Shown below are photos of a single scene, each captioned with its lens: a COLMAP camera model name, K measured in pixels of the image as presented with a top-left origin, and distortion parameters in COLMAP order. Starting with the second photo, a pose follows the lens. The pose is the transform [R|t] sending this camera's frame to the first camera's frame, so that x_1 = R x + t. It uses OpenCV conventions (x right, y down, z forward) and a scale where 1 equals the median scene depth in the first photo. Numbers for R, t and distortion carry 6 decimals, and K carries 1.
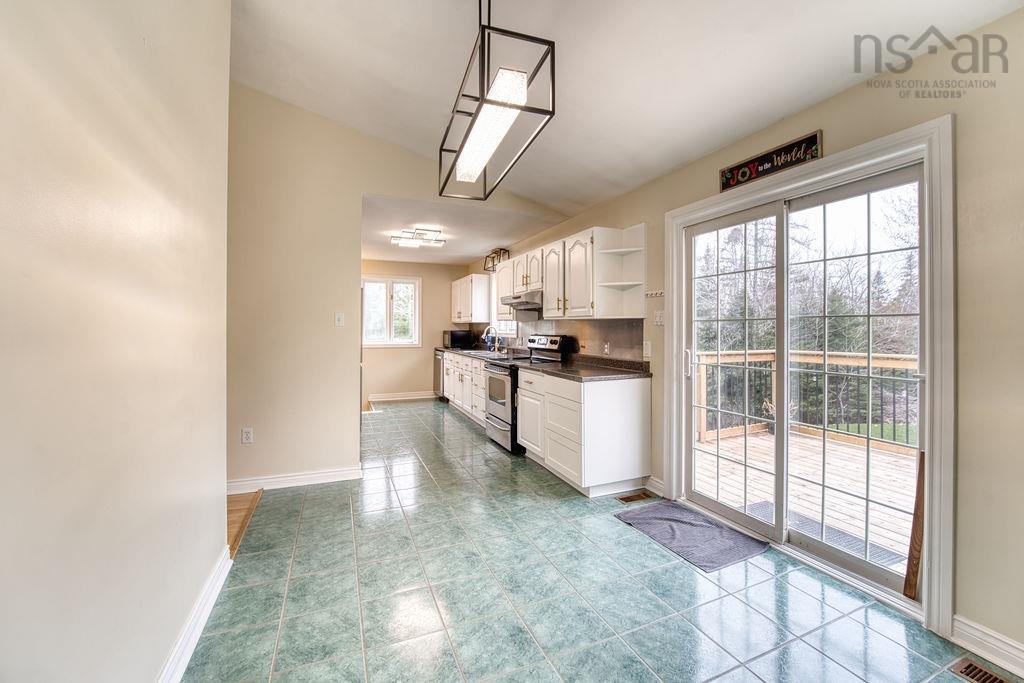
lens RADIAL K [[400.8, 0, 512.0], [0, 400.8, 341.5], [0, 0, 1]] dist [0.000498, 0.000070]
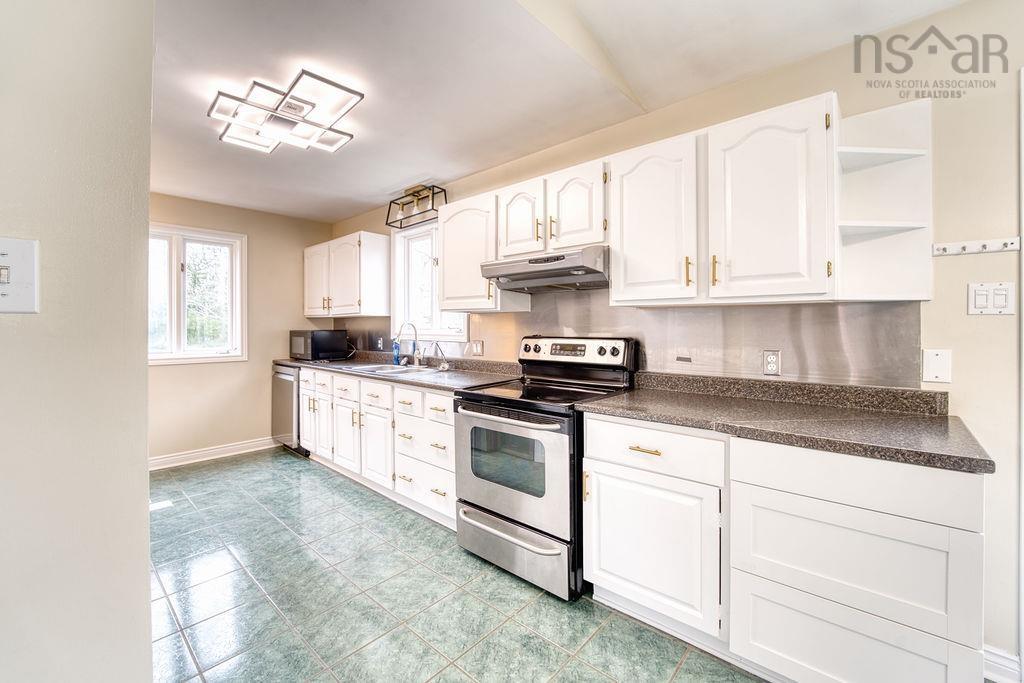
lens RADIAL K [[416.7, 0, 515.4], [0, 416.7, 335.7], [0, 0, 1]] dist [-0.011654, -0.000179]
pose [[0.906813, -0.017242, 0.421180, -0.157332], [0.021075, 0.999768, -0.004447, -0.012396], [-0.421006, 0.012909, 0.906966, 0.386254]]
